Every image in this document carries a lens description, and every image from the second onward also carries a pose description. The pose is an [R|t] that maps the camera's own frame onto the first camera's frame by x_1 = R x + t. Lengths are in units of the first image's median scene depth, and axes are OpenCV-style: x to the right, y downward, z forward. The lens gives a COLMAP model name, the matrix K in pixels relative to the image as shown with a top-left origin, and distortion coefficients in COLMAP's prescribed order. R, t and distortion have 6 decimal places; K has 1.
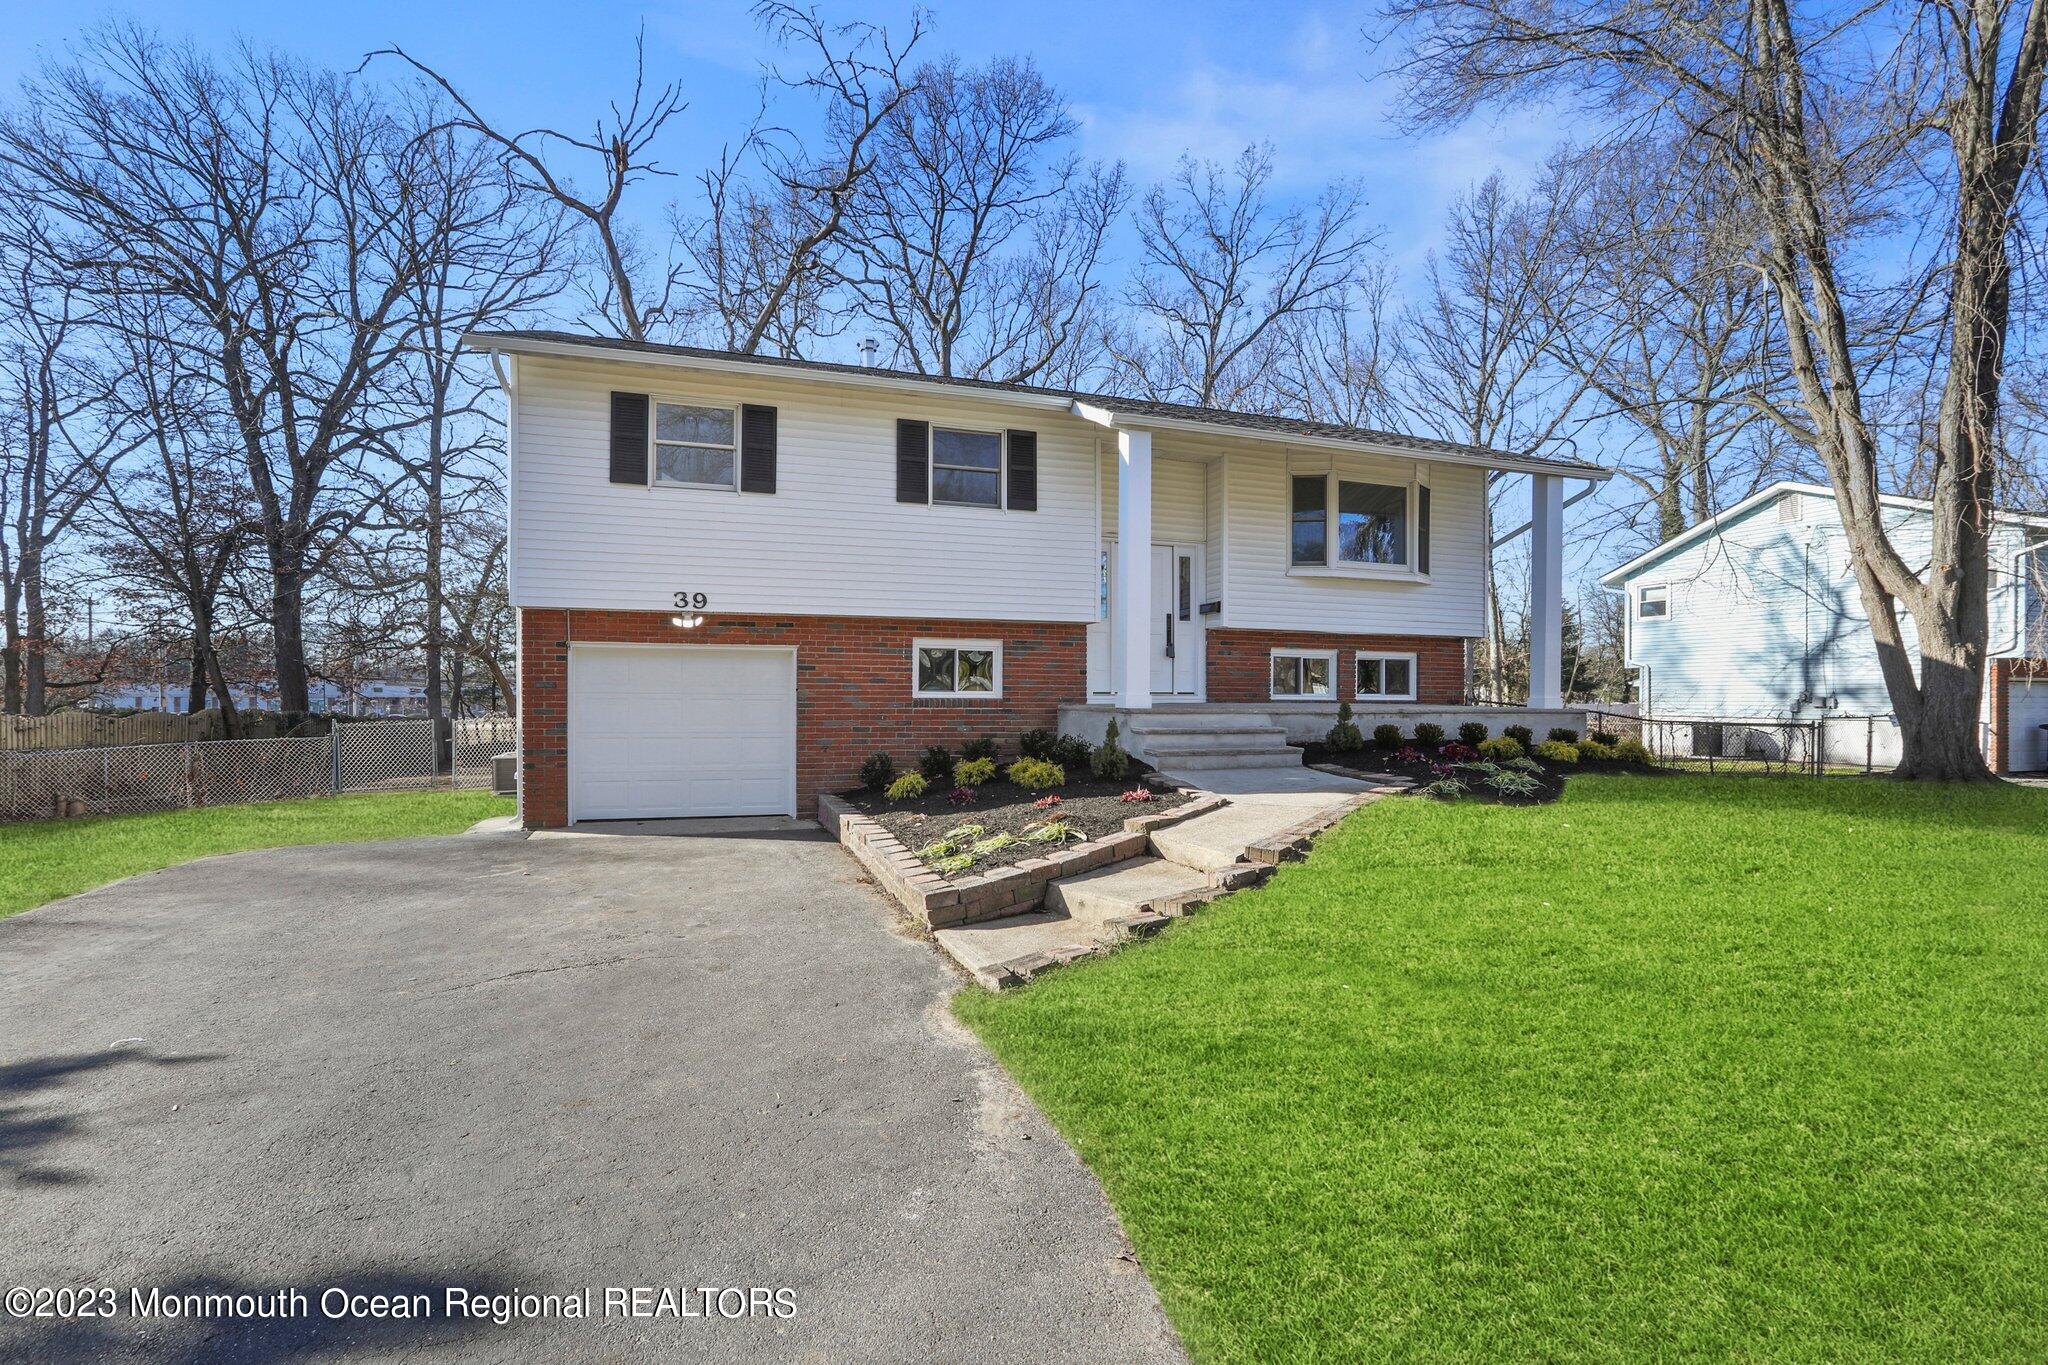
lens RADIAL K [[947.6, 0, 1024.0], [0, 947.6, 682.5], [0, 0, 1]] dist [-0.039023, 0.023010]
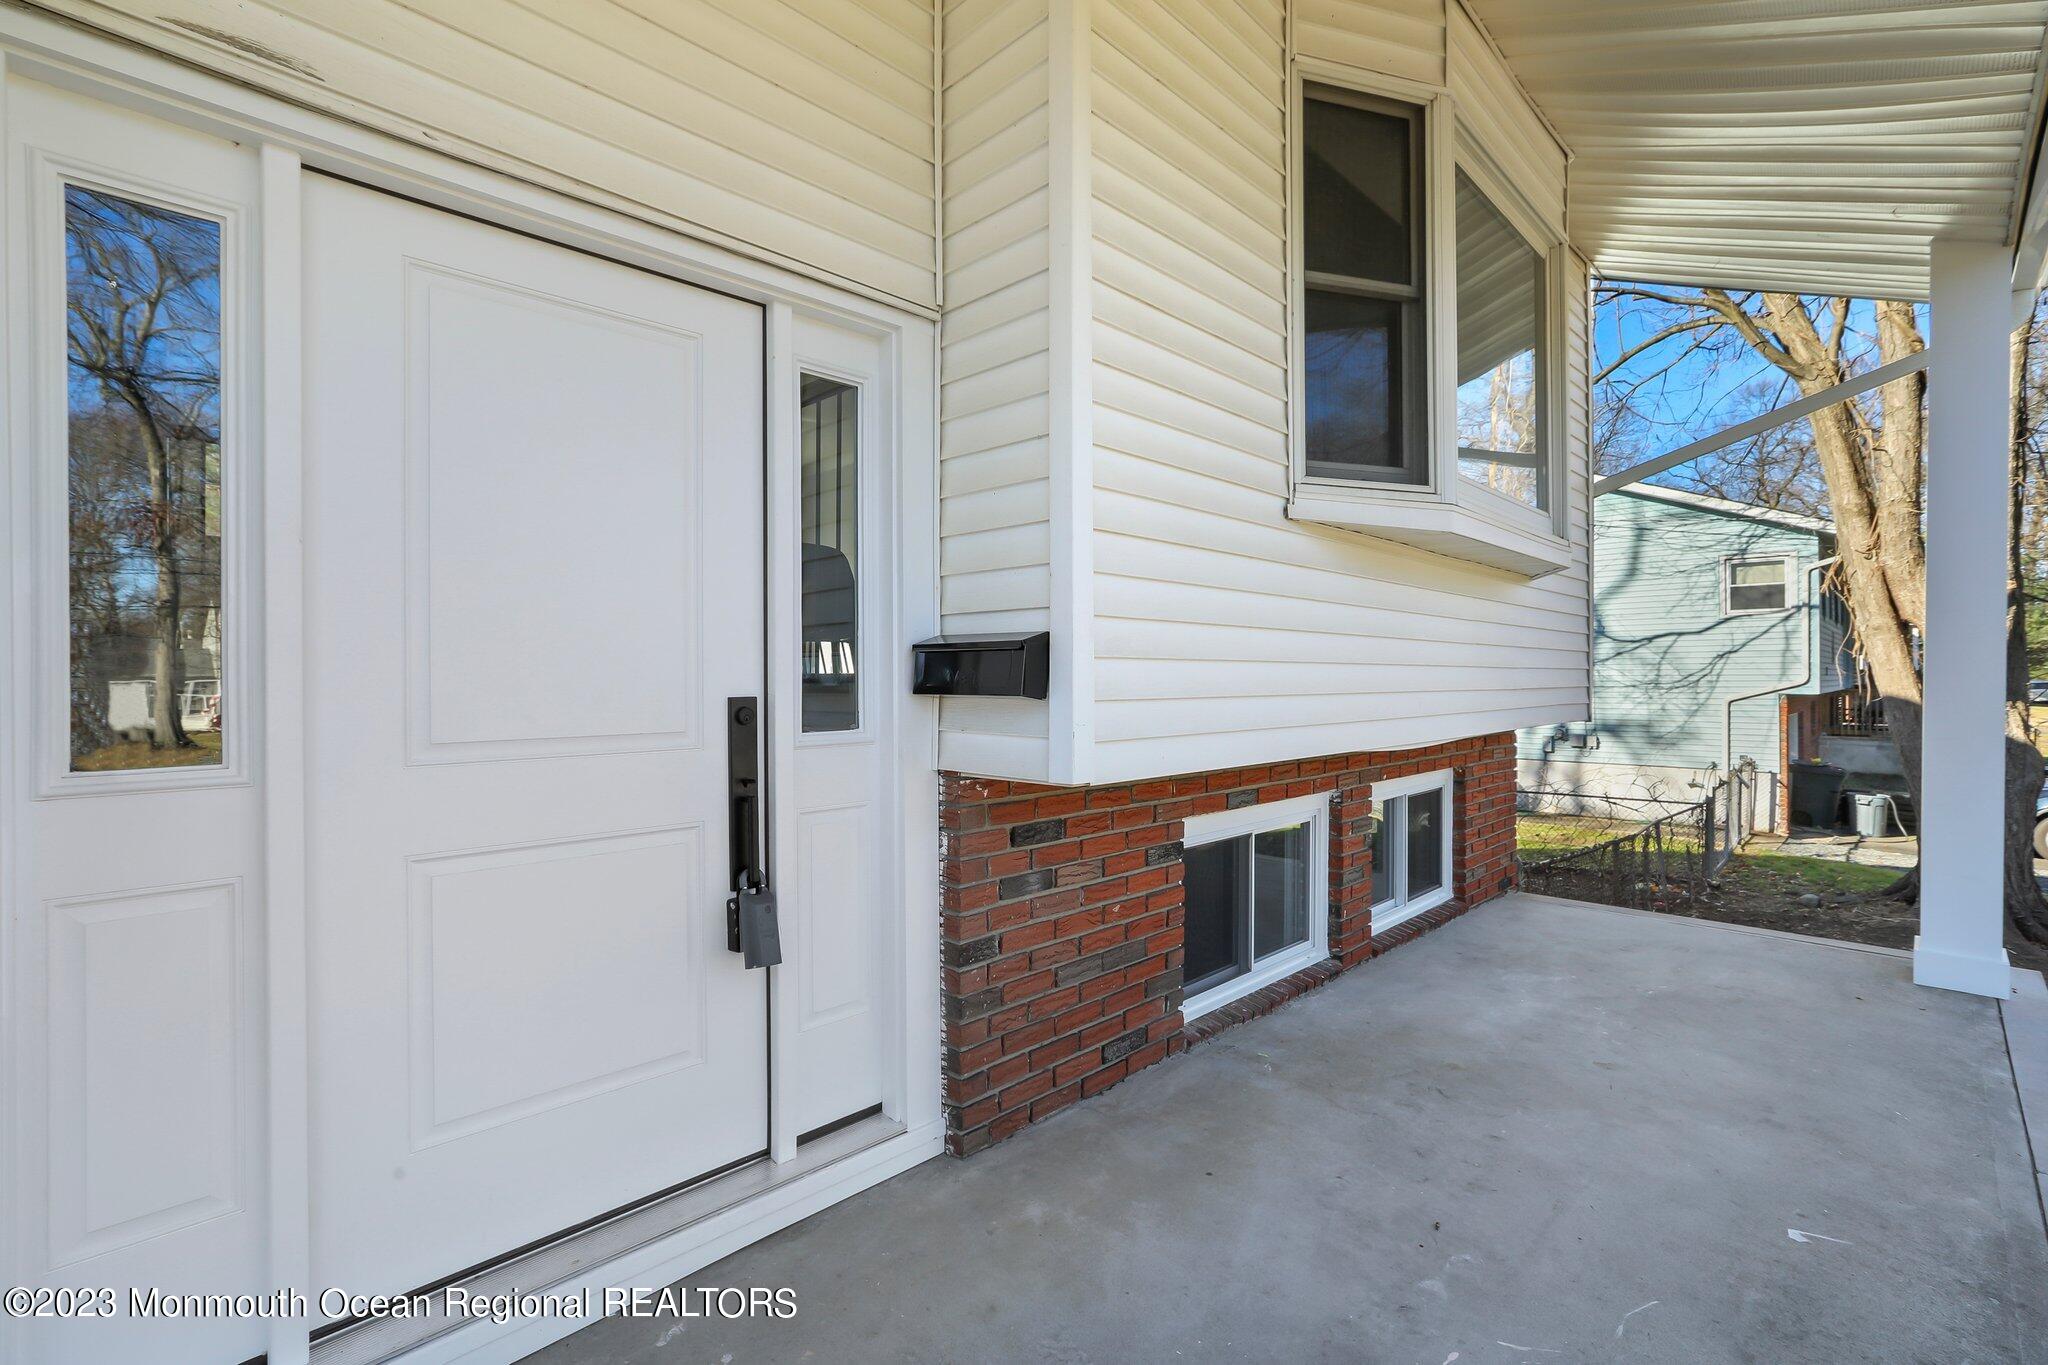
lens RADIAL K [[924.9, 0, 1024.0], [0, 924.9, 682.5], [0, 0, 1]] dist [-0.035895, 0.017437]
pose [[0.897581, -0.010002, 0.440735, 0.132781], [-0.001131, 0.999687, 0.024990, -0.083687], [-0.440847, -0.022929, 0.897289, 0.875049]]
